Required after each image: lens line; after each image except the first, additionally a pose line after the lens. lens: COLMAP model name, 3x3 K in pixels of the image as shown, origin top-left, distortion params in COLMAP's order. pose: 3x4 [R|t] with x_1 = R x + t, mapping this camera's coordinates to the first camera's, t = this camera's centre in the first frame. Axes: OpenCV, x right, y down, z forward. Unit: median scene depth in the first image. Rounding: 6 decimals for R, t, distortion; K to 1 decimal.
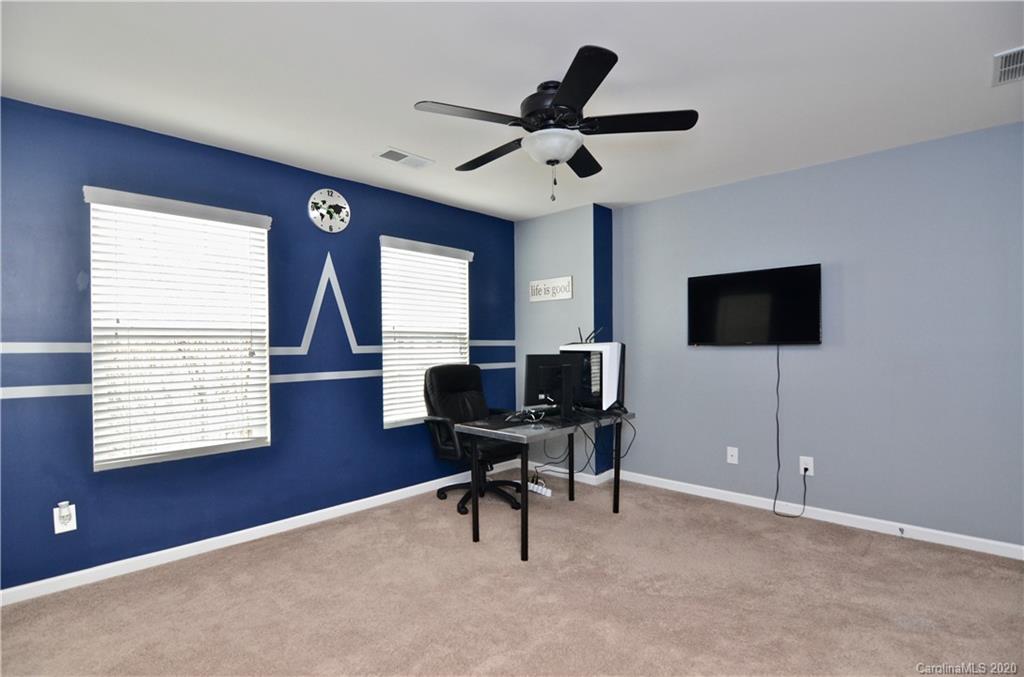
lens RADIAL K [[495.0, 0, 512.0], [0, 495.0, 338.5], [0, 0, 1]] dist [-0.002104, -0.000423]
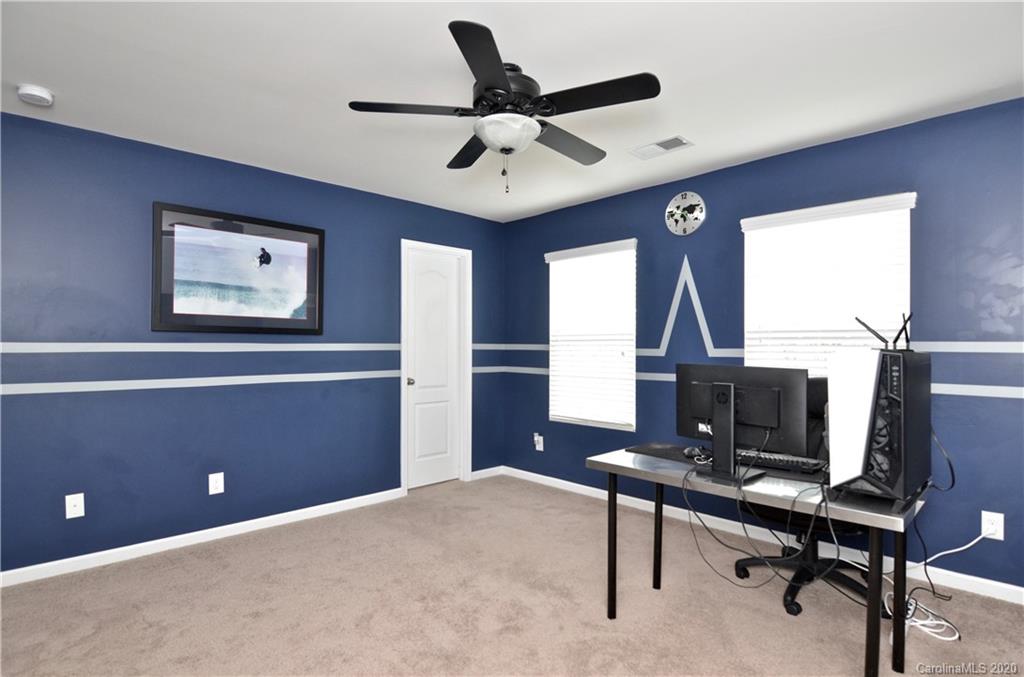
lens RADIAL K [[507.5, 0, 514.6], [0, 507.5, 346.8], [0, 0, 1]] dist [0.000664, 0.000040]
pose [[-0.016470, 0.004007, -0.999856, 0.674043], [0.006389, 0.999972, 0.003902, 0.005560], [0.999844, -0.006324, -0.016495, 0.677796]]
